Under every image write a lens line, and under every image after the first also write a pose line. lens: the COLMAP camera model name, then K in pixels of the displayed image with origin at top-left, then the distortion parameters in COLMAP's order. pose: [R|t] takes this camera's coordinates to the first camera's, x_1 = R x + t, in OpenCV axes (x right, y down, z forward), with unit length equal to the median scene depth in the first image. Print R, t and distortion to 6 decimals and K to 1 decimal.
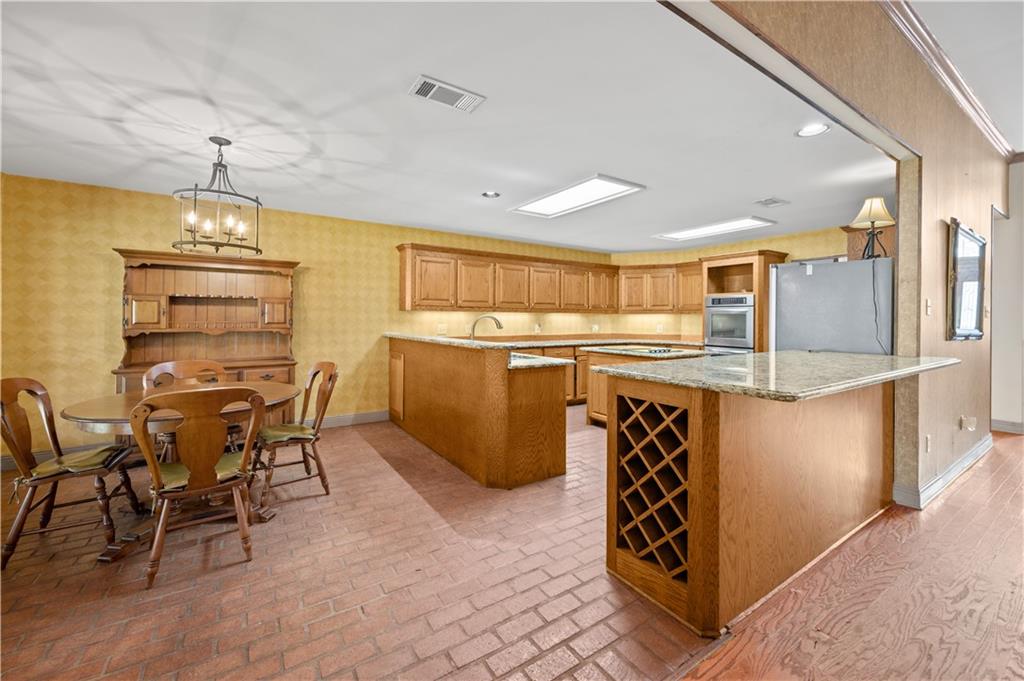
lens RADIAL K [[407.1, 0, 510.3], [0, 407.1, 317.7], [0, 0, 1]] dist [-0.000974, -0.000178]
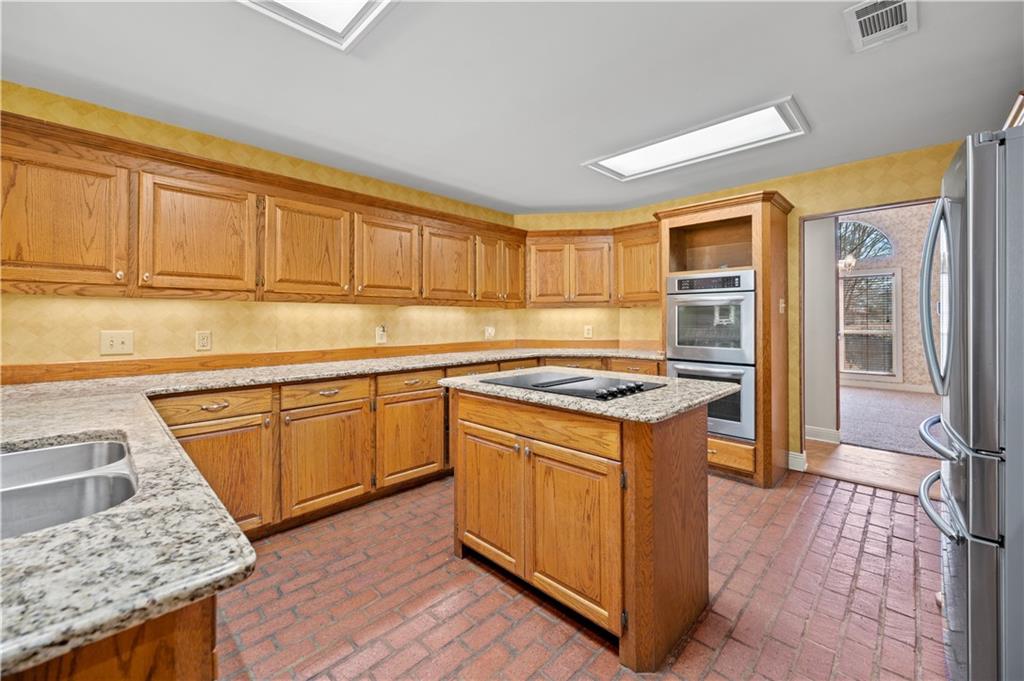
lens RADIAL K [[407.1, 0, 513.3], [0, 407.1, 320.4], [0, 0, 1]] dist [-0.000974, -0.000178]
pose [[0.975684, -0.008260, 0.219025, 0.115728], [0.007300, 0.999960, 0.005192, 0.005854], [-0.219059, -0.003467, 0.975705, 0.416356]]
